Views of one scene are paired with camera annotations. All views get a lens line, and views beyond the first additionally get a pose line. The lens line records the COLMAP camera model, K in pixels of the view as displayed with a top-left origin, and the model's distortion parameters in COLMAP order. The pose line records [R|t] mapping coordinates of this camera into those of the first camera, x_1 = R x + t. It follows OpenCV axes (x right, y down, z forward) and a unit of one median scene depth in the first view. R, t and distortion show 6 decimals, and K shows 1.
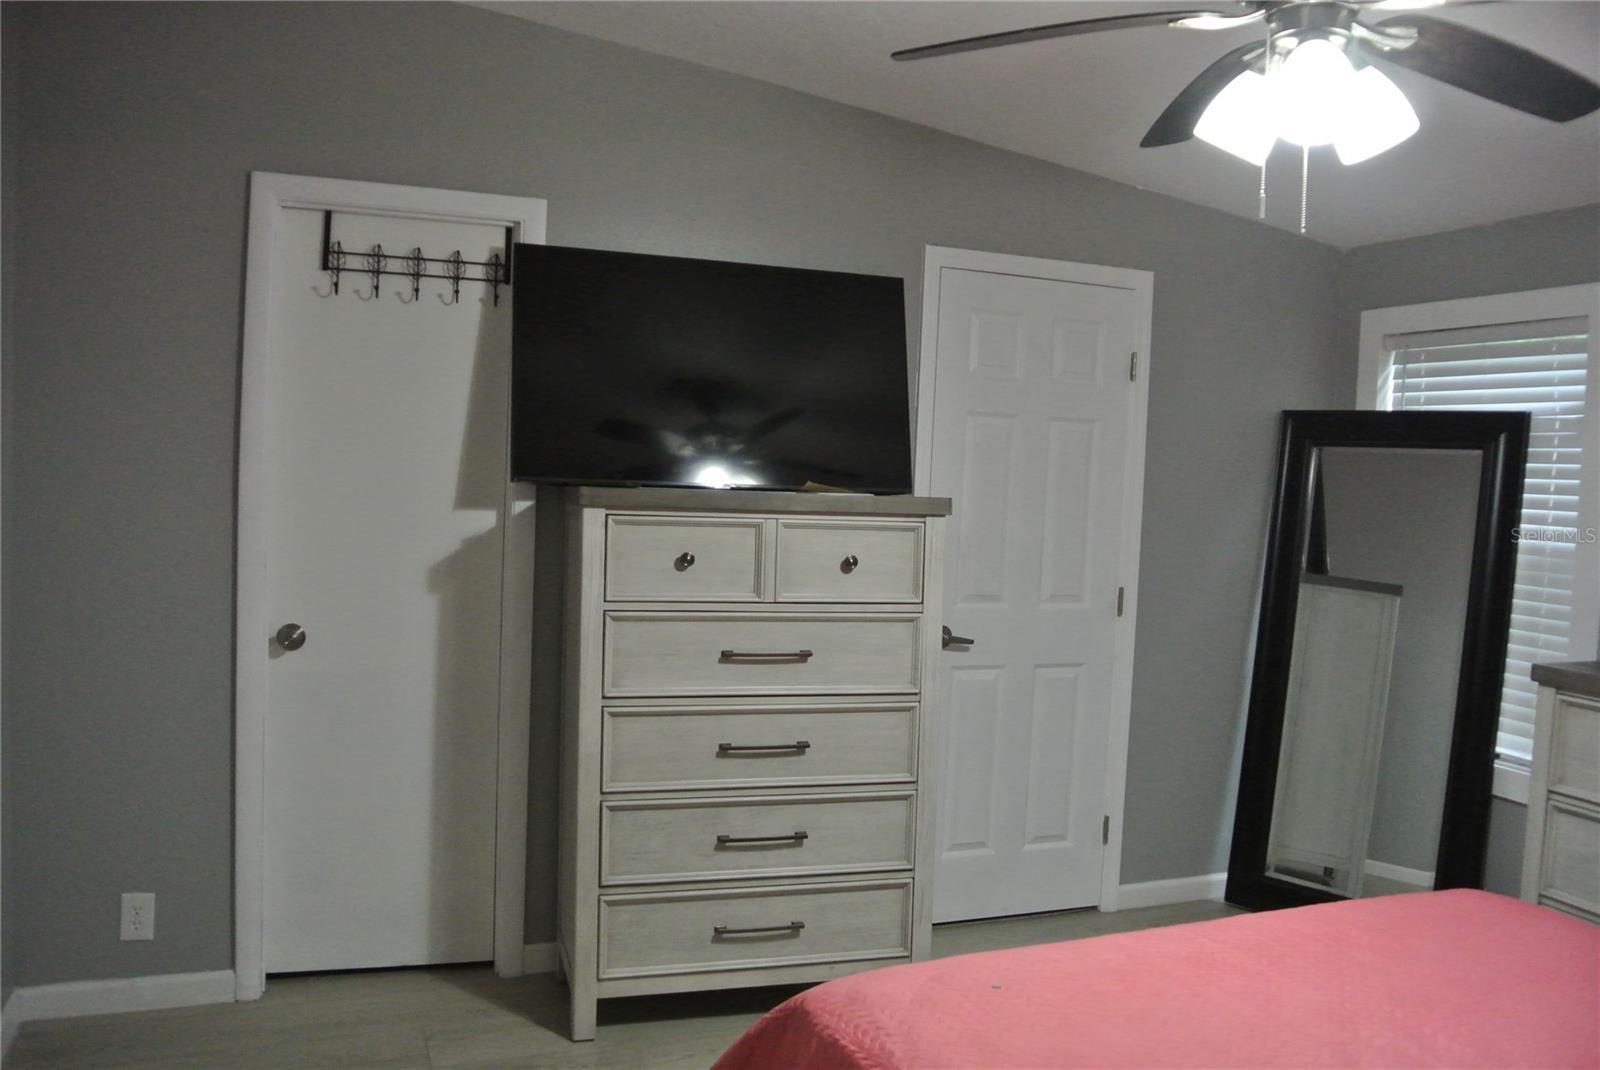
lens RADIAL K [[1257.3, 0, 799.8], [0, 1257.3, 534.8], [0, 0, 1]] dist [-0.088447, 0.035401]
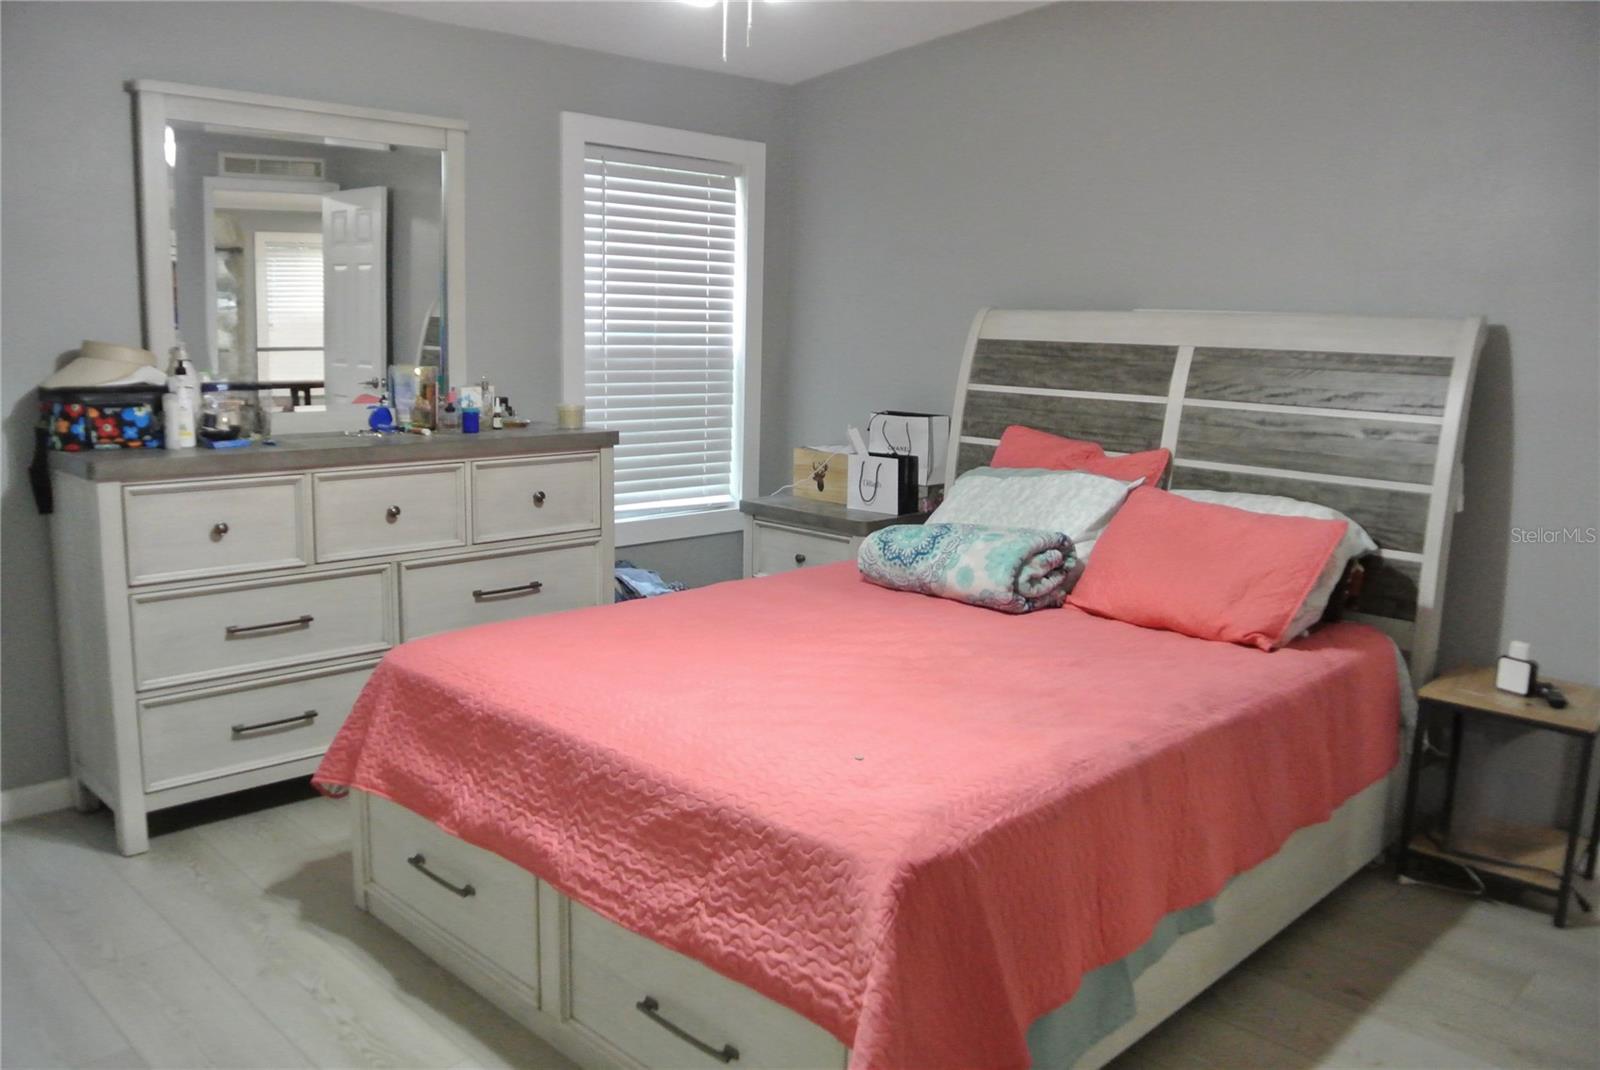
lens RADIAL K [[1257.3, 0, 797.3], [0, 1257.3, 539.3], [0, 0, 1]] dist [-0.088447, 0.035401]
pose [[-0.401769, -0.203675, 0.892804, -0.449578], [0.007537, 0.974183, 0.225632, -0.042379], [-0.915710, 0.097381, -0.389862, 0.857117]]
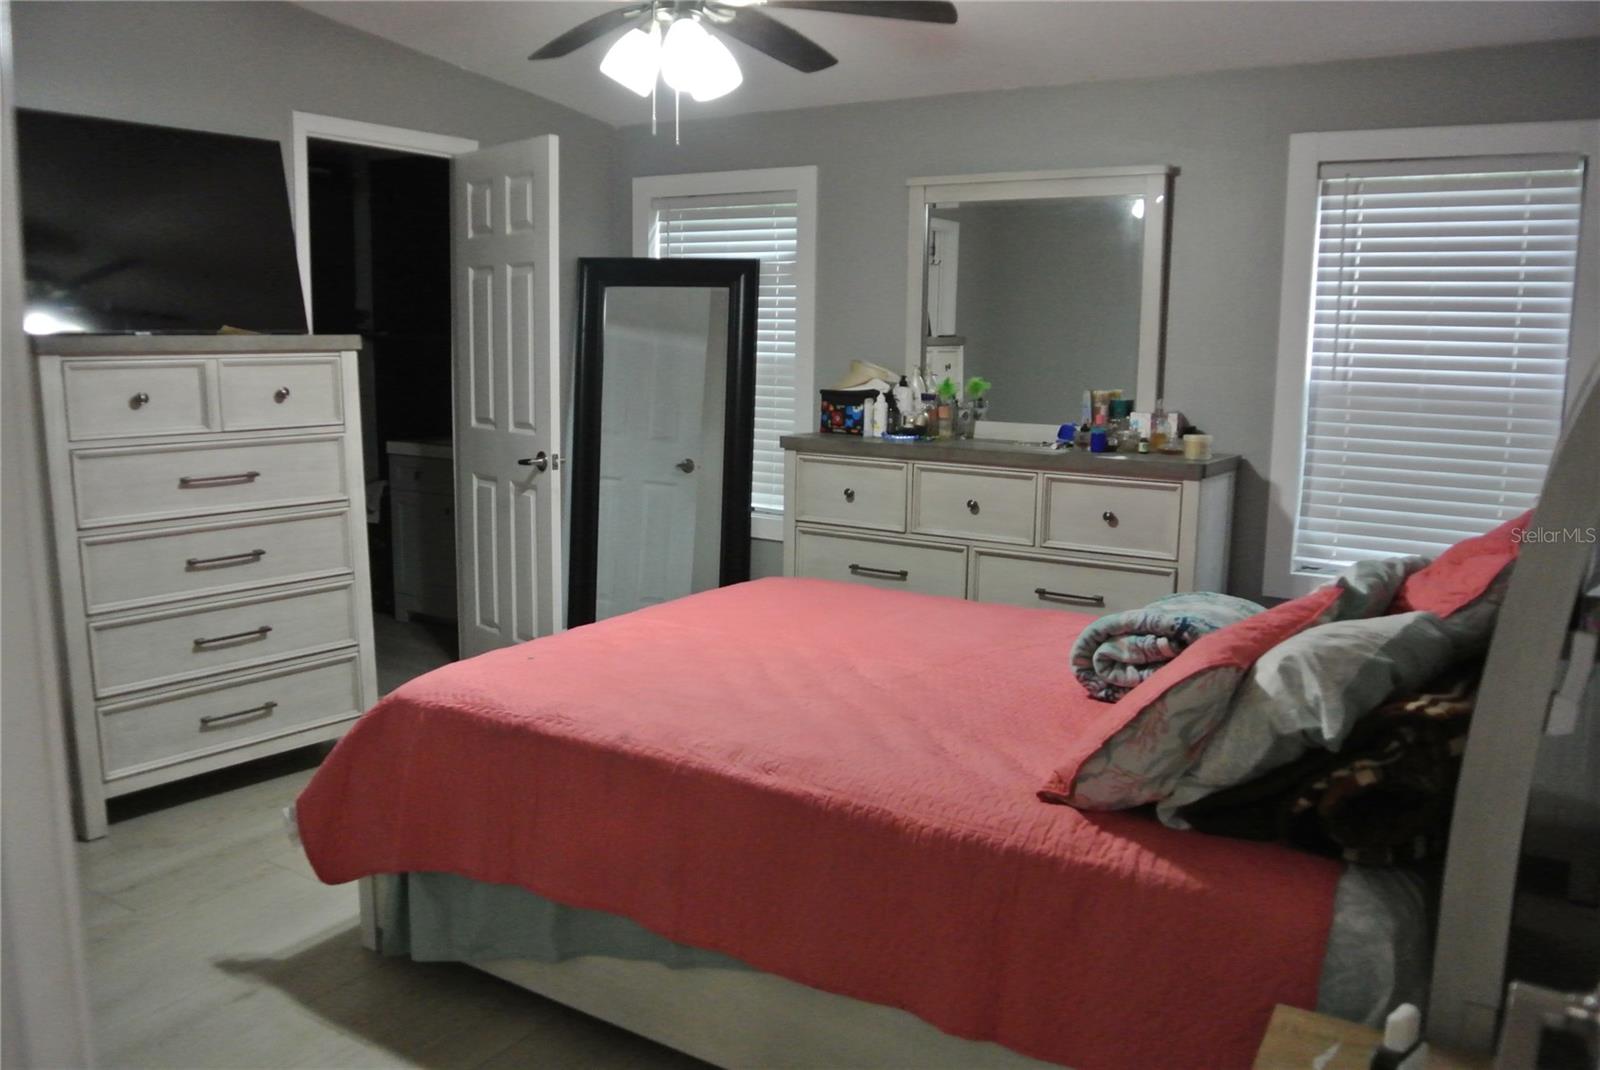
lens RADIAL K [[1257.3, 0, 808.2], [0, 1257.3, 548.1], [0, 0, 1]] dist [-0.088447, 0.035401]
pose [[0.806753, -0.126264, 0.577241, -0.248556], [0.047466, 0.987594, 0.149684, 0.014983], [-0.588979, -0.093358, 0.802738, -0.227165]]
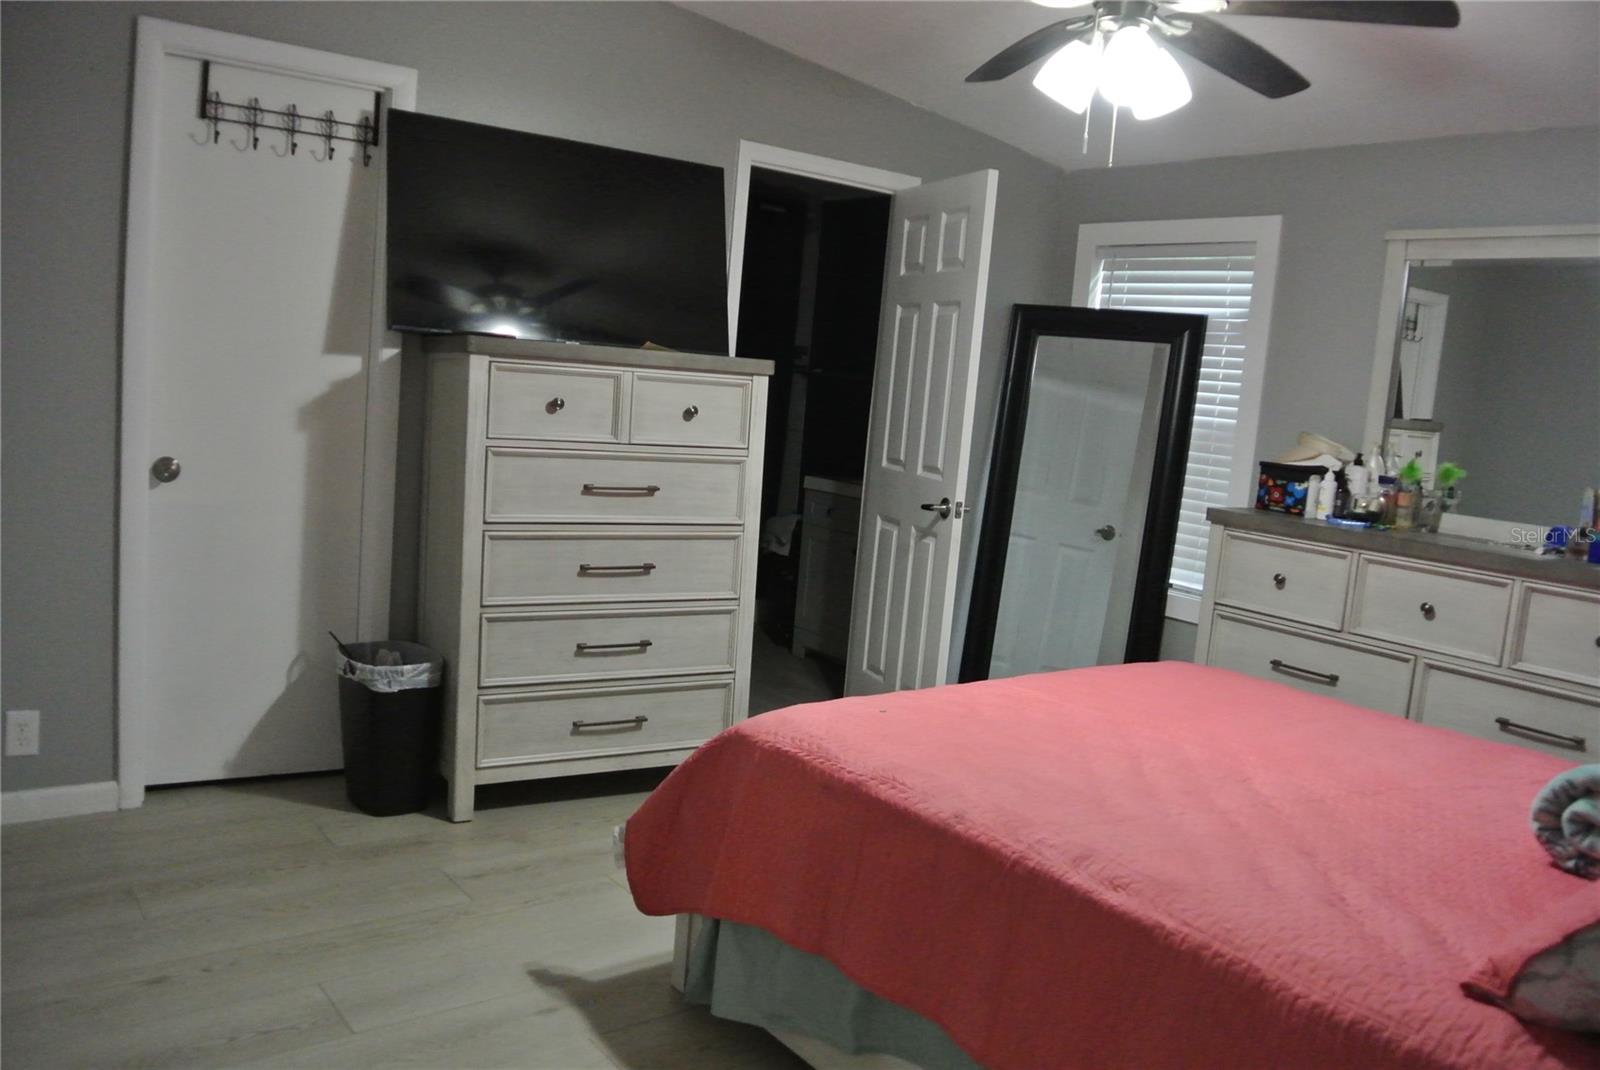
lens RADIAL K [[1257.3, 0, 804.6], [0, 1257.3, 543.0], [0, 0, 1]] dist [-0.088447, 0.035401]
pose [[0.962319, 0.004057, 0.271892, -0.176471], [-0.030125, 0.995324, 0.091772, 0.033281], [-0.270249, -0.096505, 0.957942, -0.163566]]
